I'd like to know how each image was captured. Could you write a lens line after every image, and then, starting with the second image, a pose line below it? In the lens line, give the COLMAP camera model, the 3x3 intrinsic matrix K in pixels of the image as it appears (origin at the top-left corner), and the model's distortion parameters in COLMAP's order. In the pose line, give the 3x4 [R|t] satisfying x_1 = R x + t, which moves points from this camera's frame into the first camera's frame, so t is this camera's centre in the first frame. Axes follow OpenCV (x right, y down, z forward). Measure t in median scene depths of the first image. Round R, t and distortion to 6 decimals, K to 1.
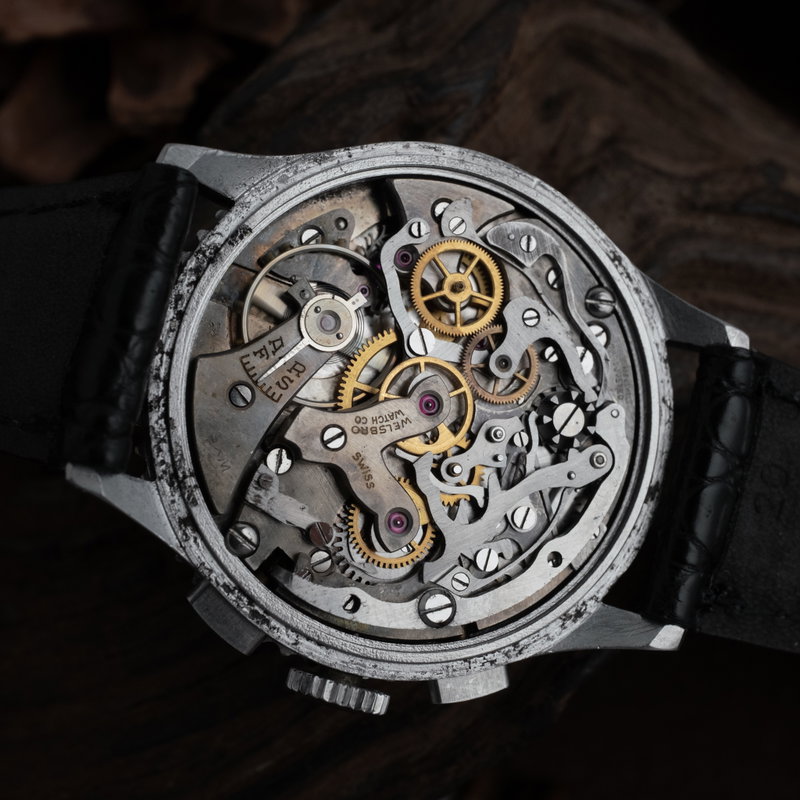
lens RADIAL K [[1449.8, 0, 400.0], [0, 1449.8, 400.0], [0, 0, 1]] dist [0.030291, 0.108851]
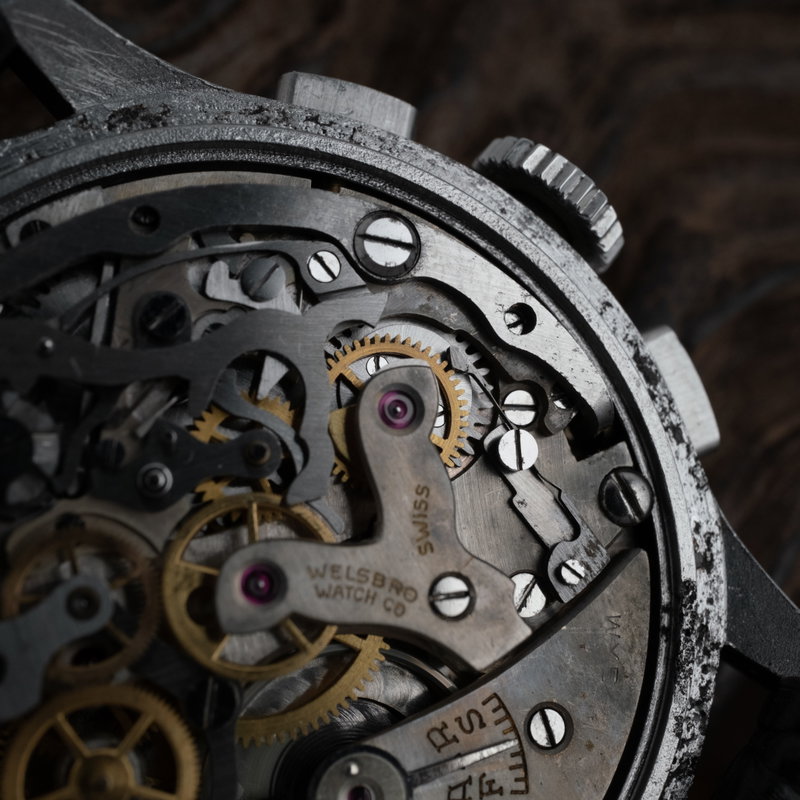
lens RADIAL K [[1449.8, 0, 400.0], [0, 1449.8, 400.0], [0, 0, 1]] dist [0.030291, 0.108851]
pose [[-0.800938, -0.438833, -0.407337, 0.223444], [0.335123, -0.892332, 0.302384, -0.079123], [-0.496176, 0.105683, 0.861766, 0.513796]]
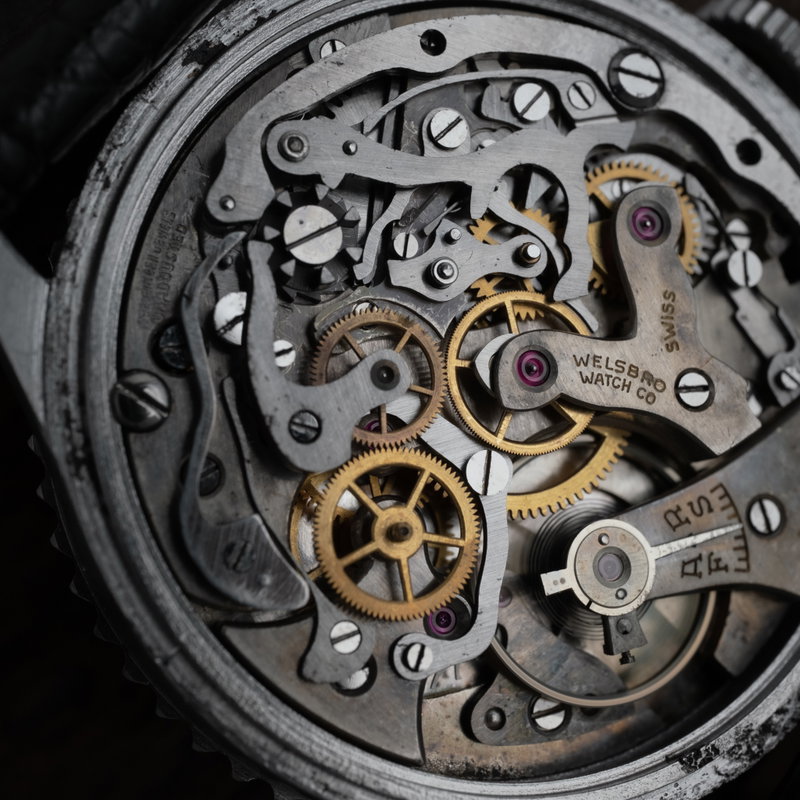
lens RADIAL K [[1449.8, 0, 400.0], [0, 1449.8, 400.0], [0, 0, 1]] dist [0.030291, 0.108851]
pose [[-0.768921, -0.461394, -0.442578, 0.316895], [0.346583, -0.882512, 0.317890, -0.214046], [-0.537253, 0.091042, 0.838493, 0.535646]]
